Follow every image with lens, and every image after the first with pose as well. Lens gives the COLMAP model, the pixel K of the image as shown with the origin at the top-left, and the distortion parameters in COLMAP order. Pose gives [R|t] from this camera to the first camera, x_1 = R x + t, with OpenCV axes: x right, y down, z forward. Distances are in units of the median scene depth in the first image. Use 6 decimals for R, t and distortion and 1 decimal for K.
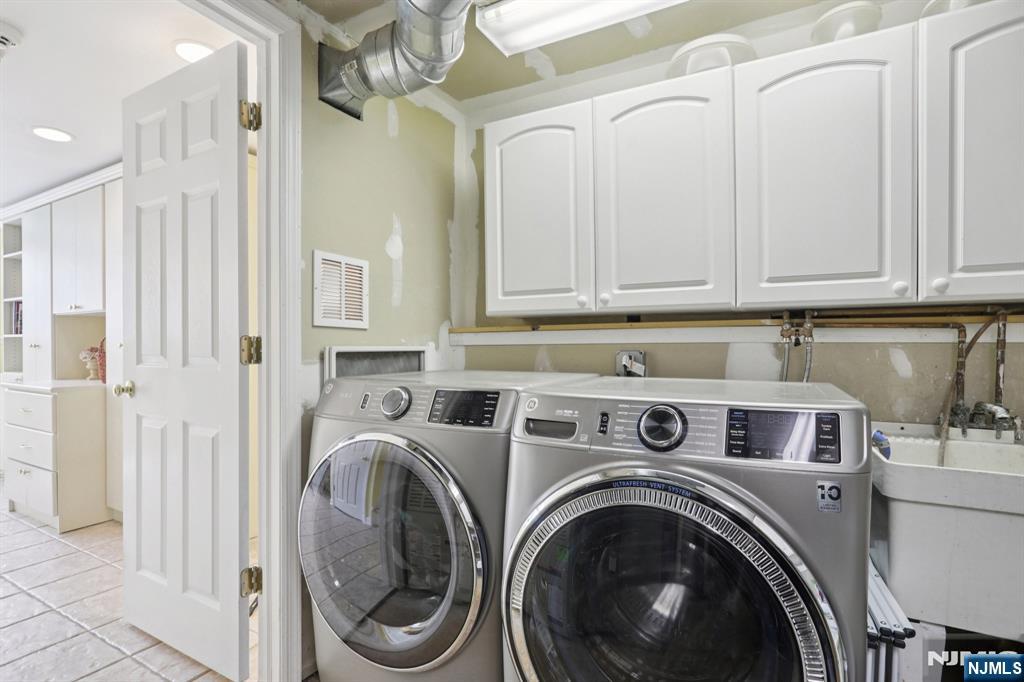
lens RADIAL K [[492.6, 0, 515.9], [0, 492.6, 346.4], [0, 0, 1]] dist [-0.019362, 0.001372]
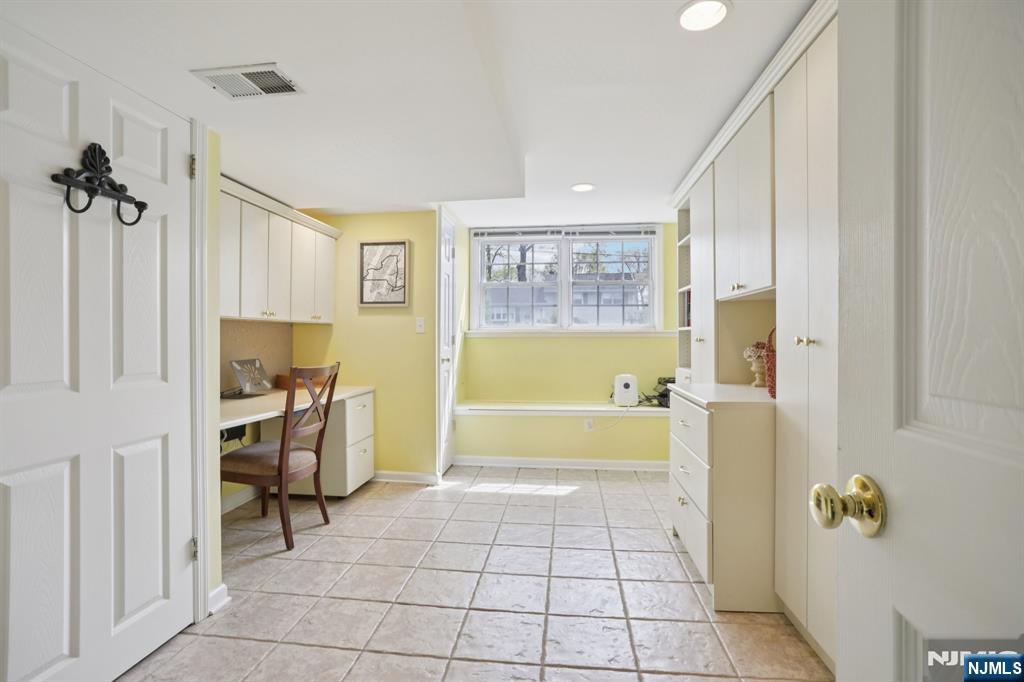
lens RADIAL K [[492.6, 0, 515.4], [0, 492.6, 340.3], [0, 0, 1]] dist [-0.019362, 0.001372]
pose [[0.381233, 0.002782, -0.924475, -0.355059], [0.001701, 0.999992, 0.003711, -0.004523], [0.924477, -0.002988, 0.381225, 0.410644]]
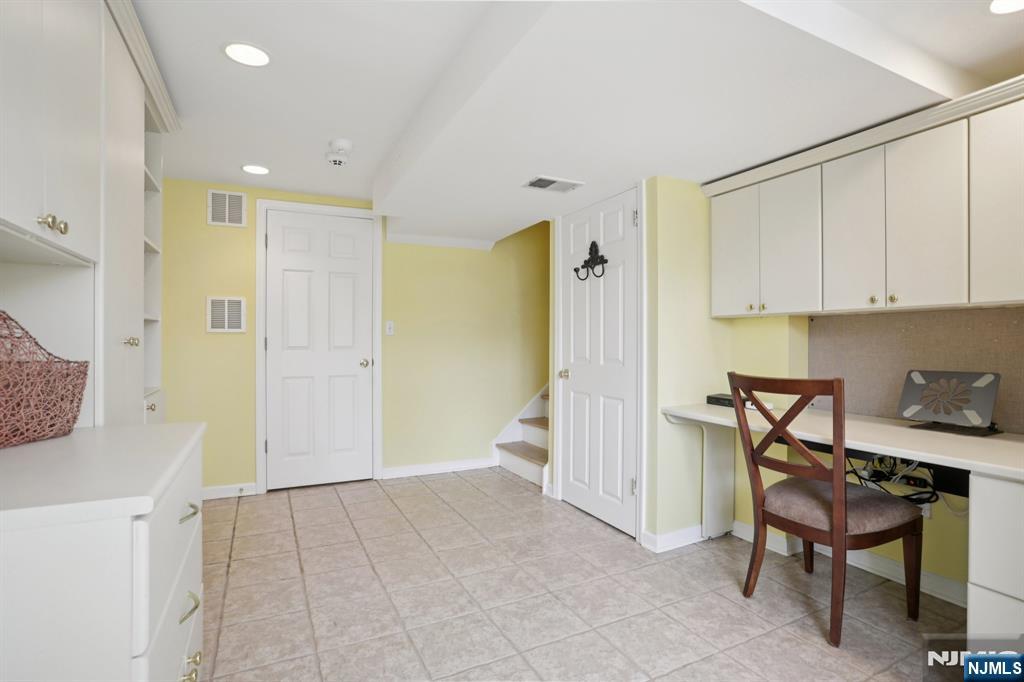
lens RADIAL K [[492.6, 0, 512.3], [0, 492.6, 337.9], [0, 0, 1]] dist [-0.019362, 0.001372]
pose [[-0.828450, 0.001432, 0.560062, -1.345830], [-0.000113, 0.999996, -0.002724, -0.003309], [-0.560063, -0.002320, -0.828446, 1.093524]]
